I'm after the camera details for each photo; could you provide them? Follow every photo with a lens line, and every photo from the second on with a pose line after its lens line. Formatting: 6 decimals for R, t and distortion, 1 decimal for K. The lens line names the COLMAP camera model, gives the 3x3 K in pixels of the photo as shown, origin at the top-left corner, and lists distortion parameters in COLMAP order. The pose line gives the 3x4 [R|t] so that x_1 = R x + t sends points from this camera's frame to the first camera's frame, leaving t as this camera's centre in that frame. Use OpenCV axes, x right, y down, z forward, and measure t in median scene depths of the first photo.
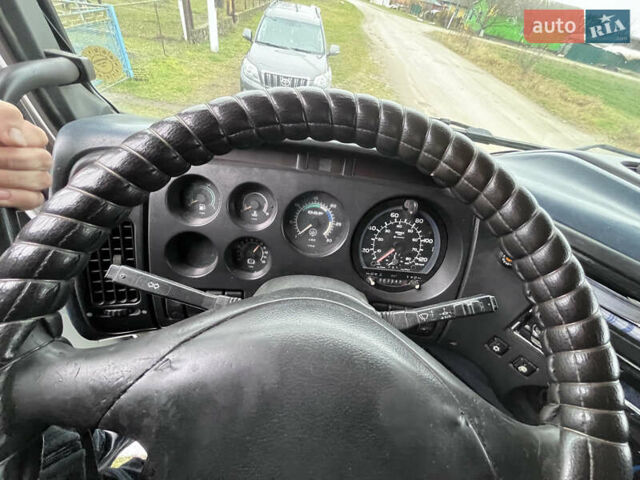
lens RADIAL K [[255.7, 0, 318.7], [0, 255.7, 238.0], [0, 0, 1]] dist [-0.001376, -0.000135]
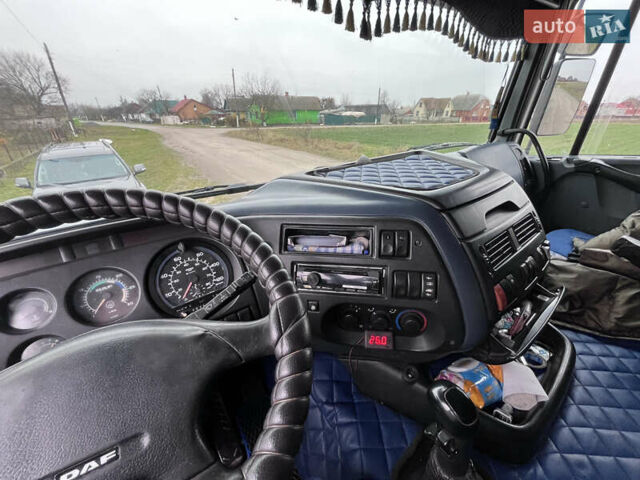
lens RADIAL K [[255.7, 0, 320.5], [0, 255.7, 244.1], [0, 0, 1]] dist [-0.001376, -0.000135]
pose [[0.782930, -0.426679, 0.452732, 0.300434], [0.531569, 0.836897, -0.130529, 0.384404], [-0.323196, 0.342853, 0.882041, -0.378193]]
